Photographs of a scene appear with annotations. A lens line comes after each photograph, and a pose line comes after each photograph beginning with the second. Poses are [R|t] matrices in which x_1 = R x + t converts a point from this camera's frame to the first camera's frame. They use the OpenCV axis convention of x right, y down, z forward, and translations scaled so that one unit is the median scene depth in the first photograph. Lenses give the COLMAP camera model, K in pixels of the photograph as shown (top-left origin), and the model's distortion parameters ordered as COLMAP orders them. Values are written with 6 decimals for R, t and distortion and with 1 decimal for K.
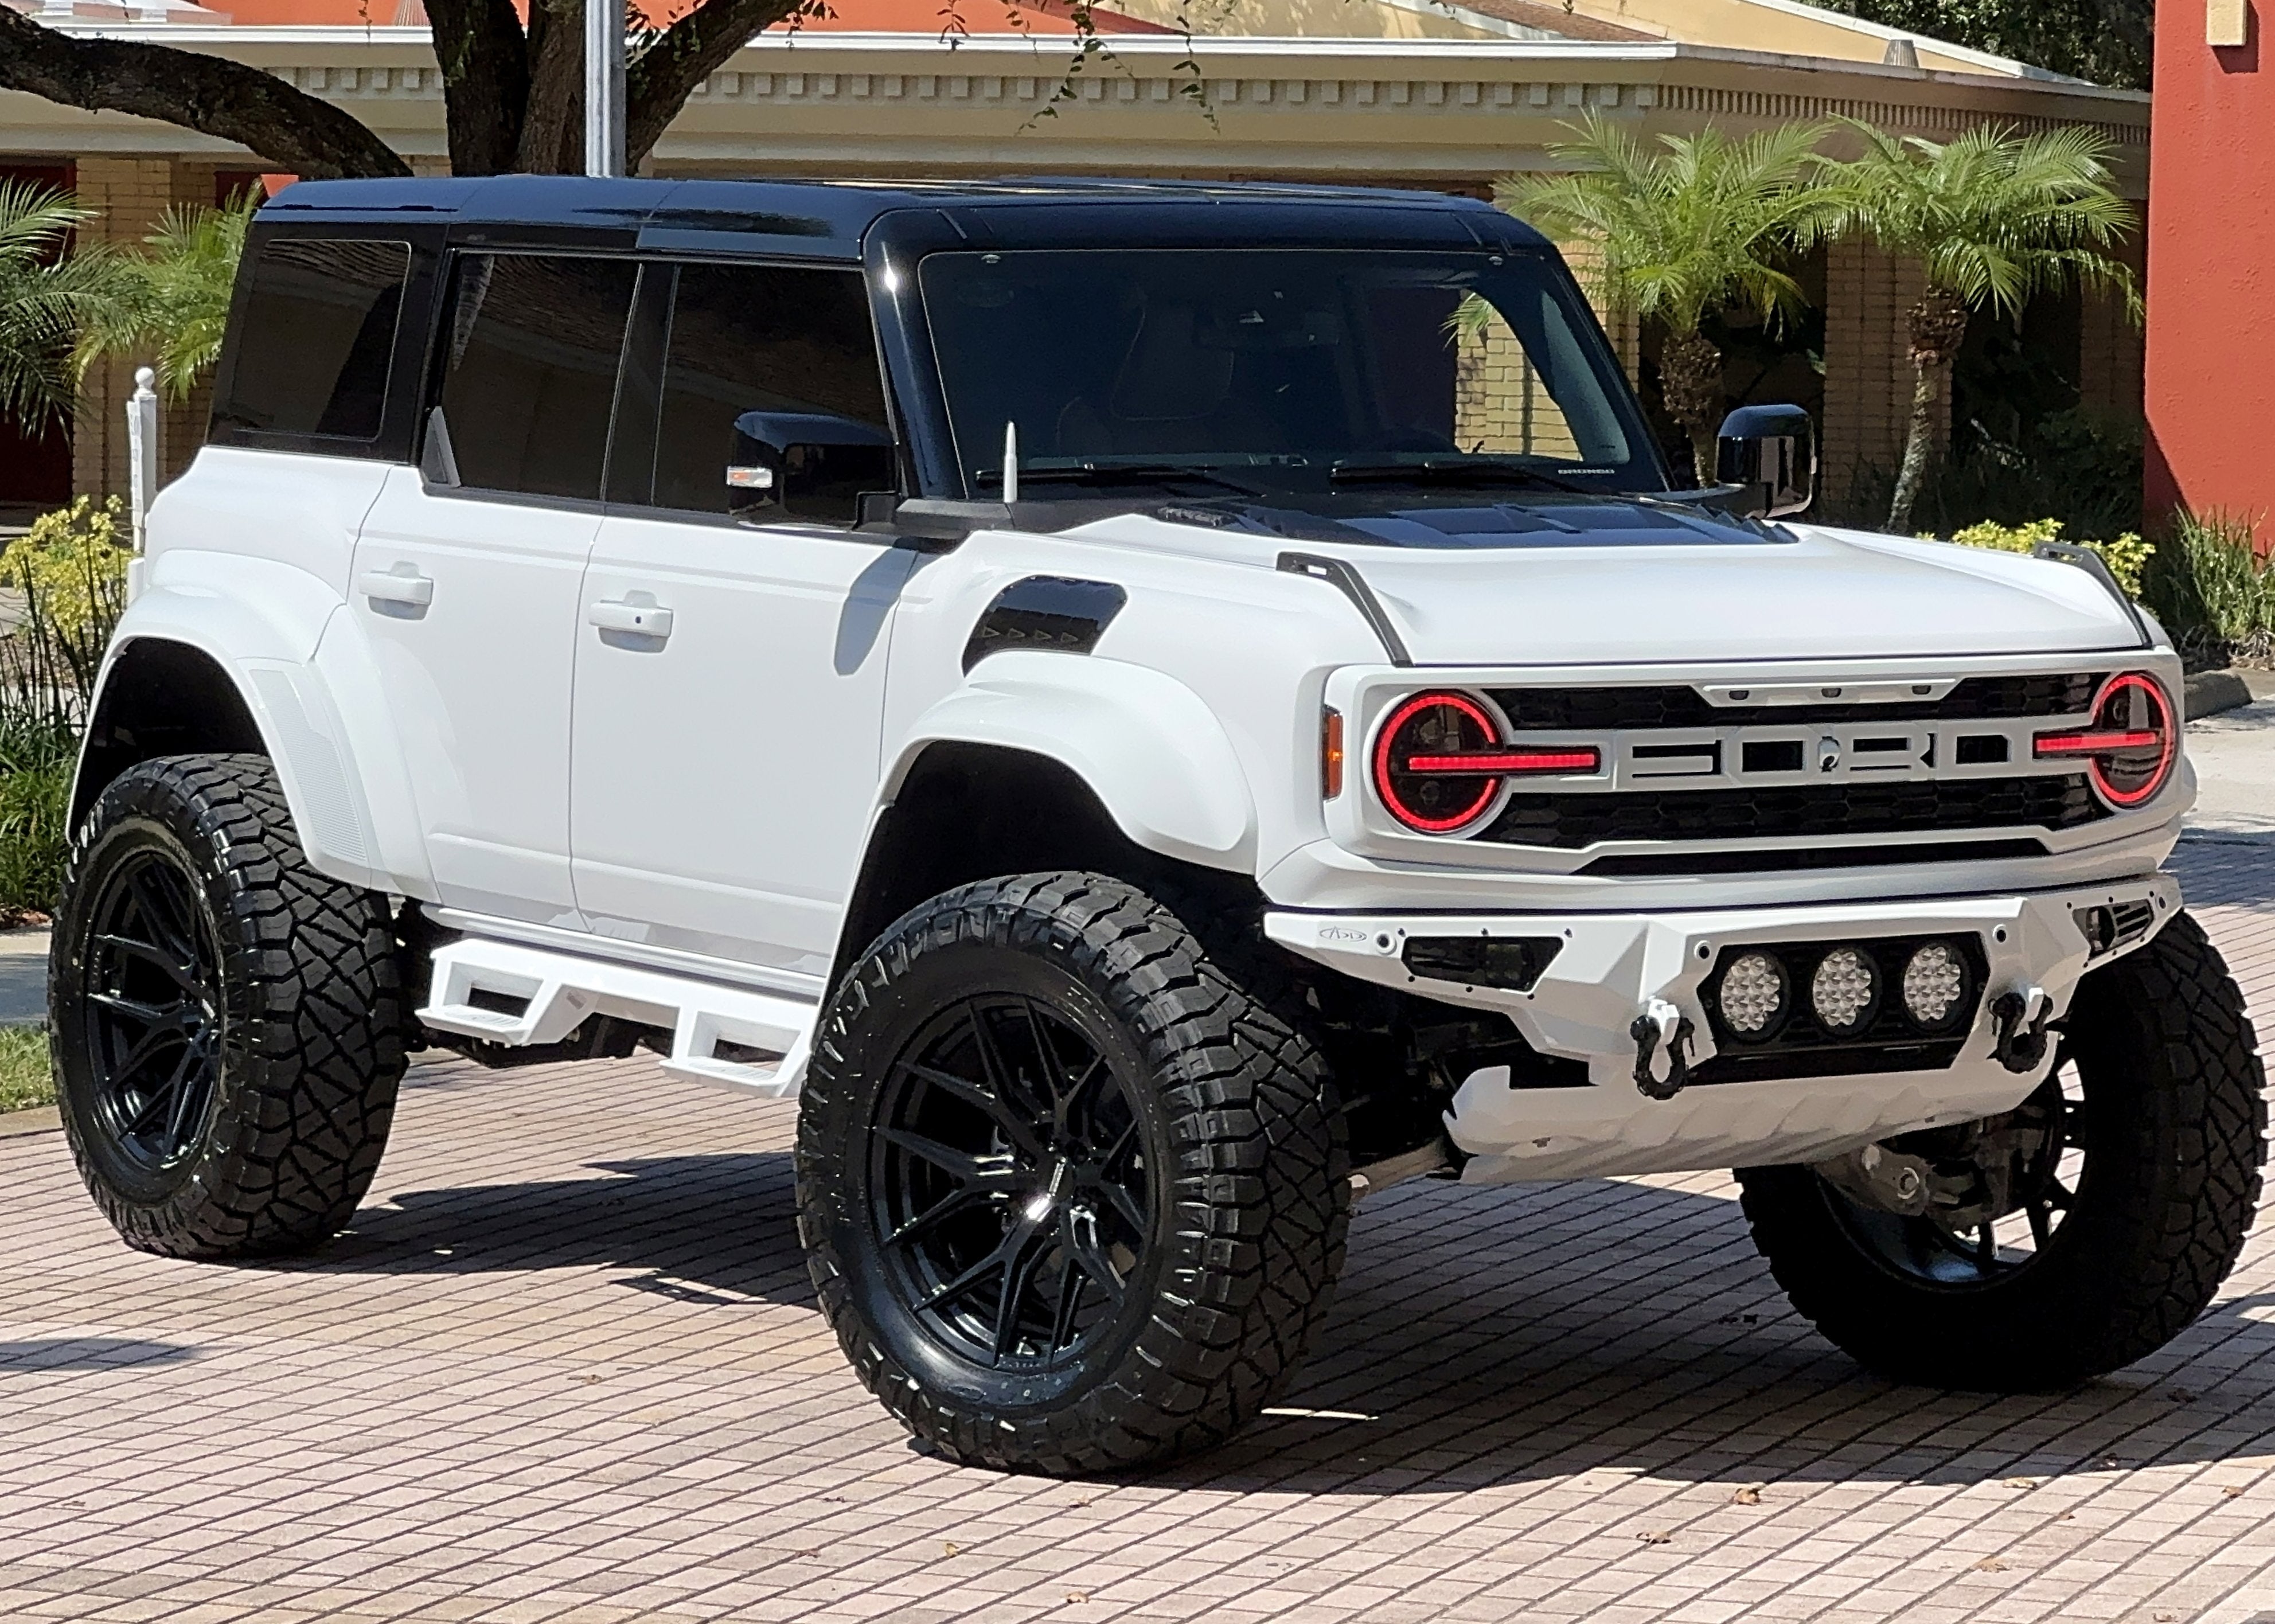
lens RADIAL K [[9028.0, 0, 1263.1], [0, 9028.0, 450.2], [0, 0, 1]] dist [-1.357132, 25.563220]
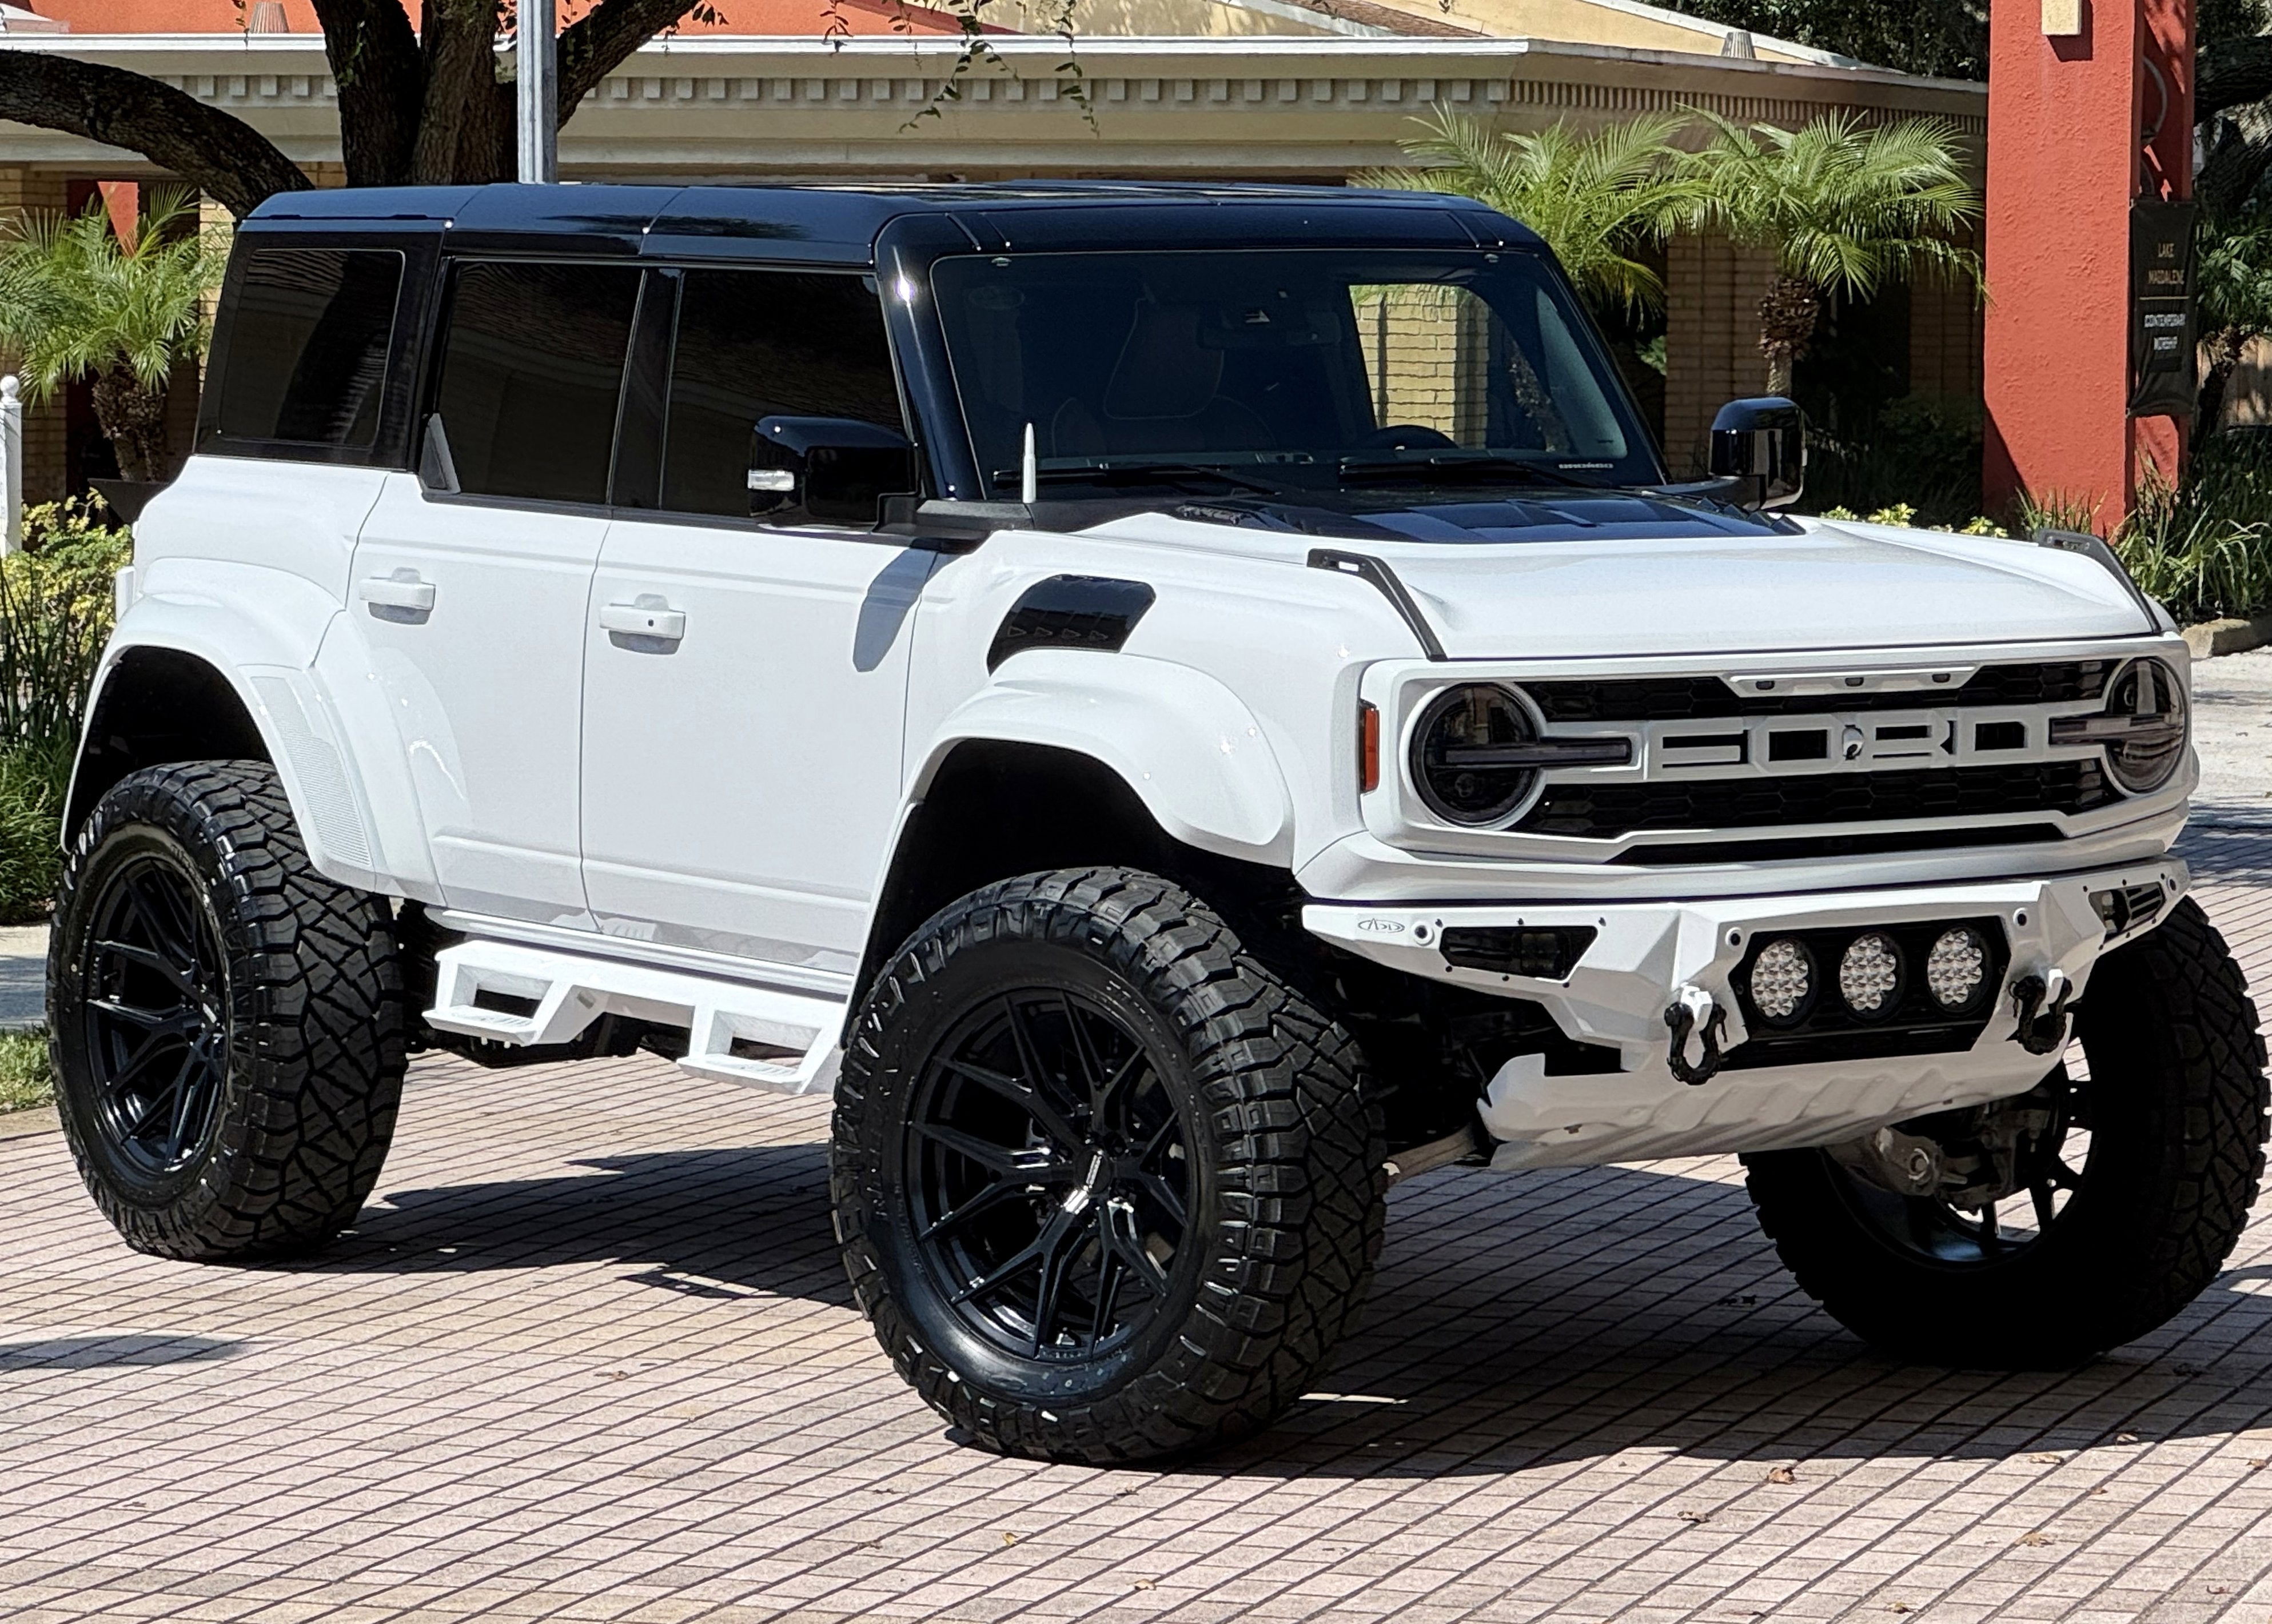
lens RADIAL K [[9015.7, 0, 1261.4], [0, 9015.7, 450.7], [0, 0, 1]] dist [-1.357132, 25.563220]
pose [[0.999525, -0.010155, 0.029106, -0.032667], [0.010137, 0.999948, 0.000778, -0.000550], [-0.029112, -0.000483, 0.999576, -0.009508]]
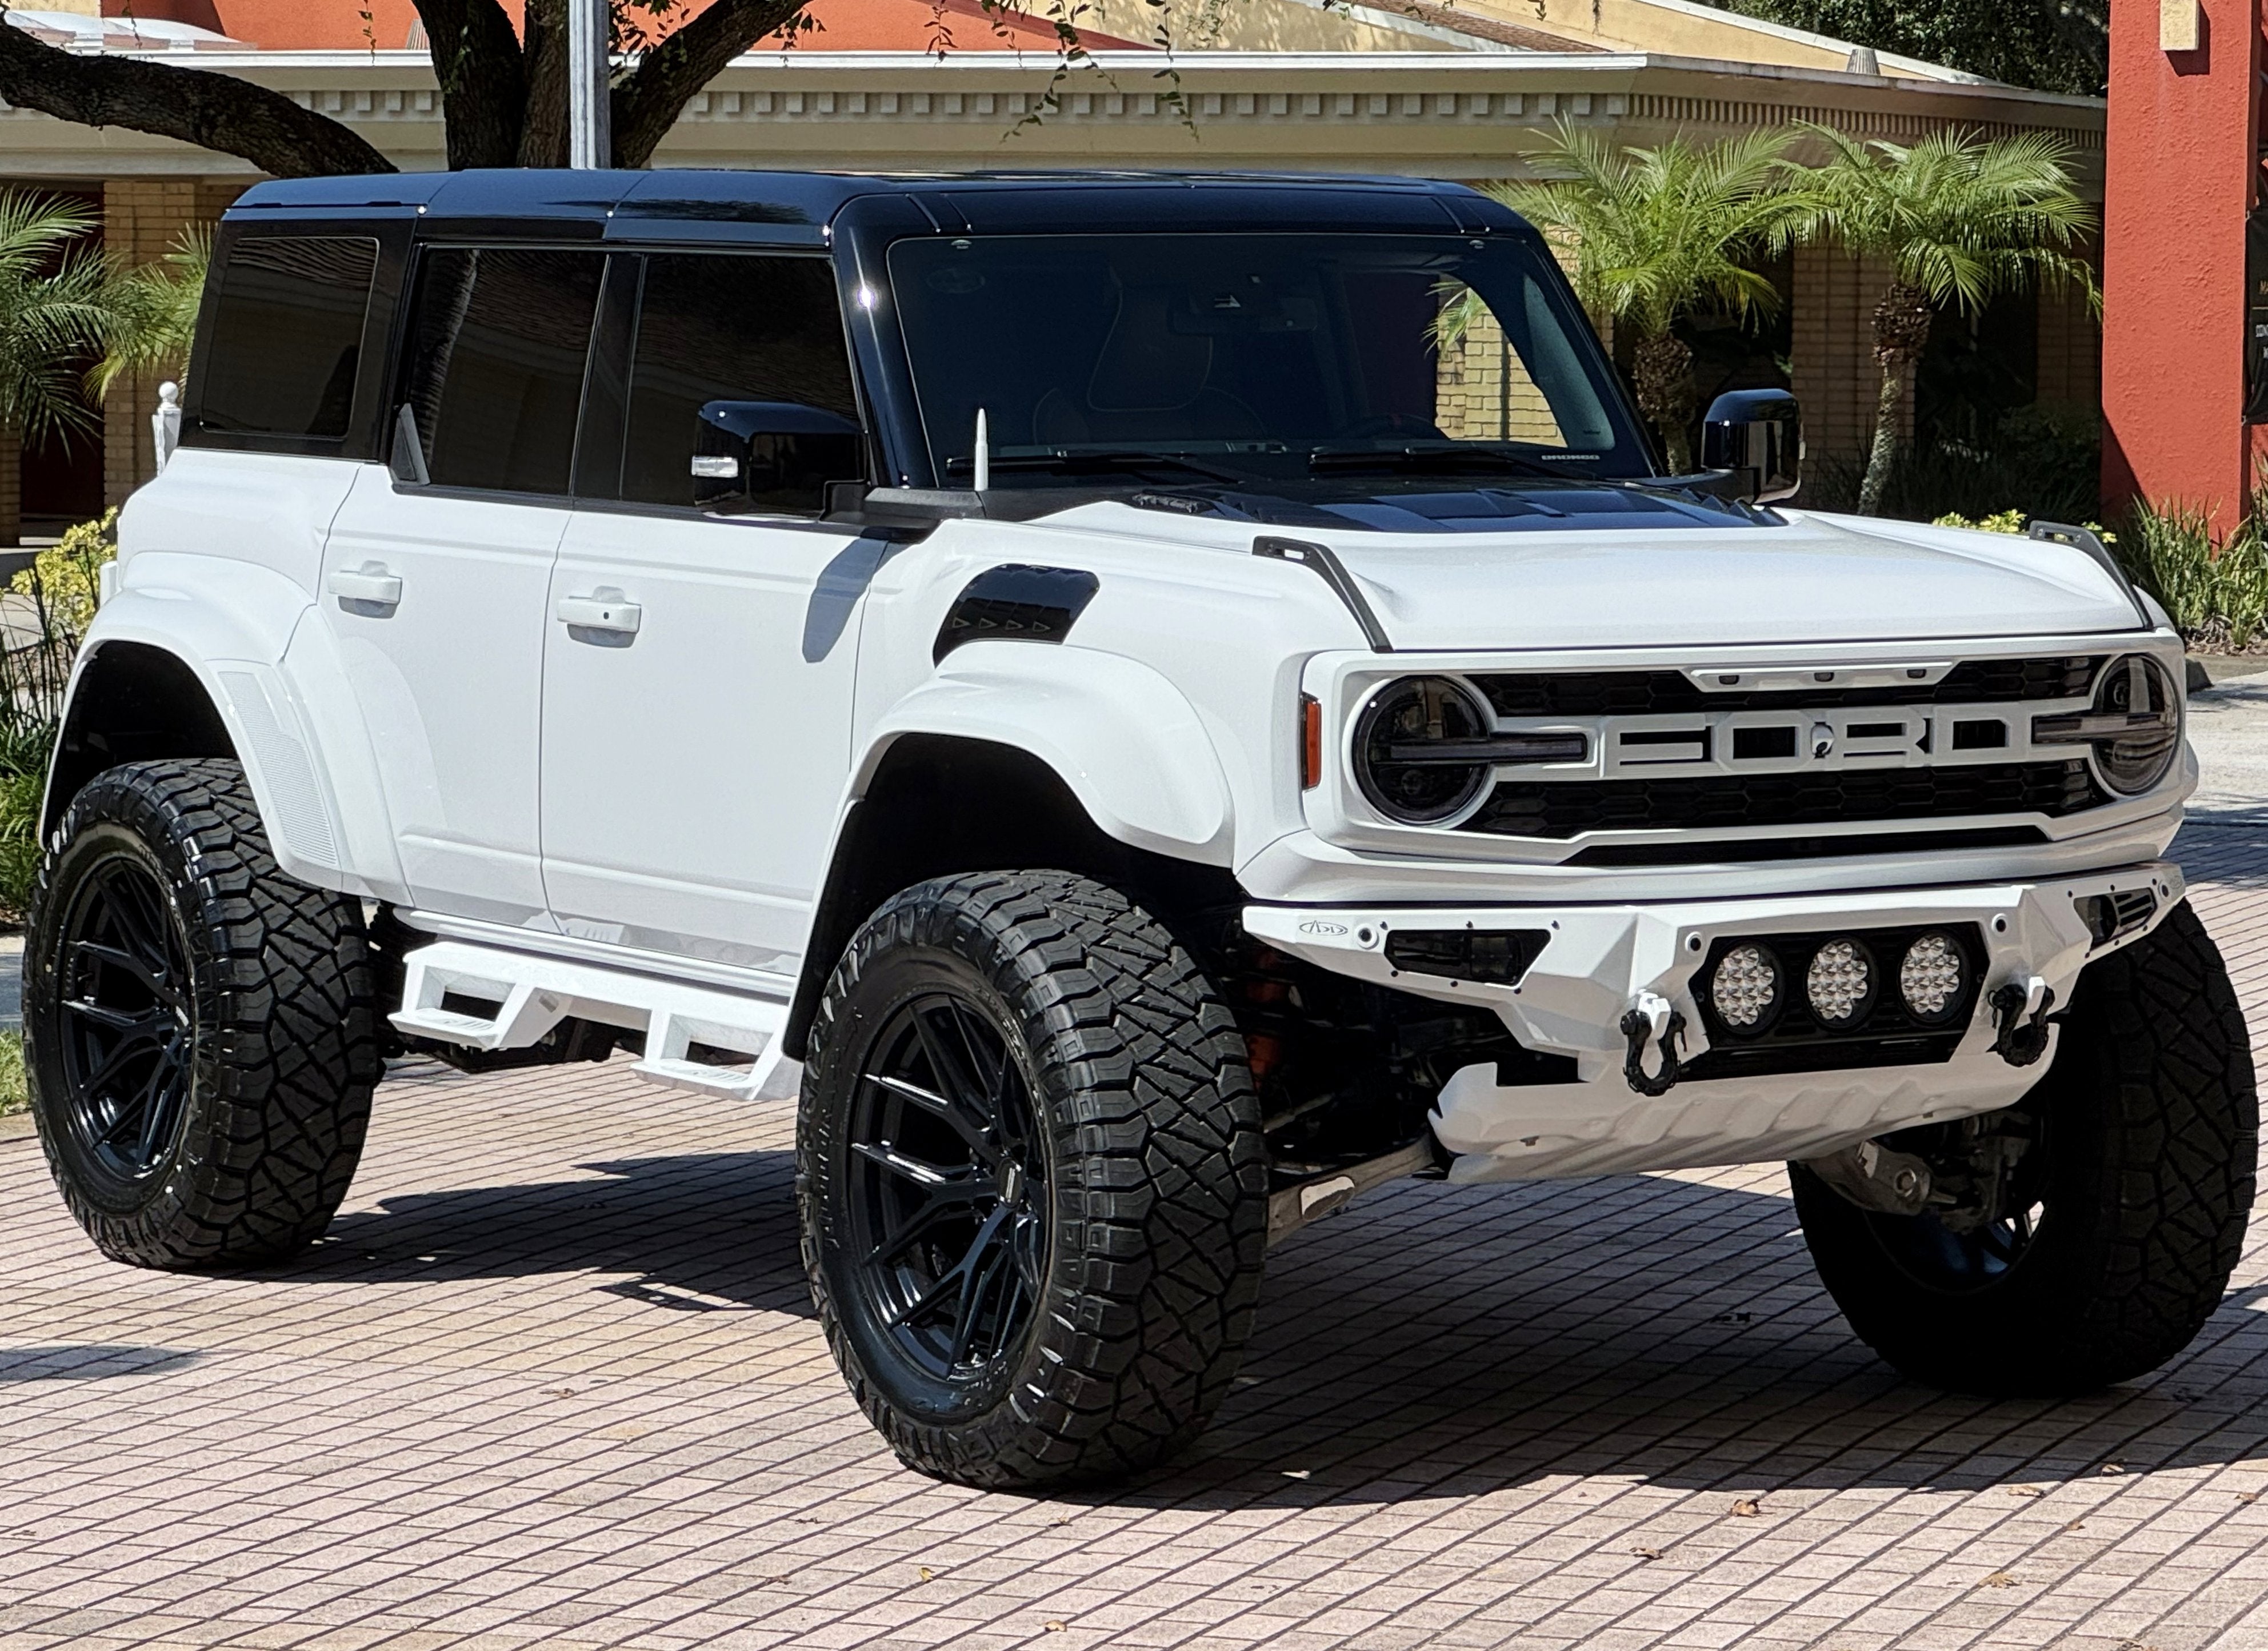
lens RADIAL K [[8350.7, 0, 1363.9], [0, 8350.7, 827.6], [0, 0, 1]] dist [-0.991254, 17.192585]
pose [[0.999882, -0.009703, 0.011945, 0.002438], [0.009165, 0.998977, 0.044279, 0.002886], [-0.012362, -0.044164, 0.998948, 0.097087]]
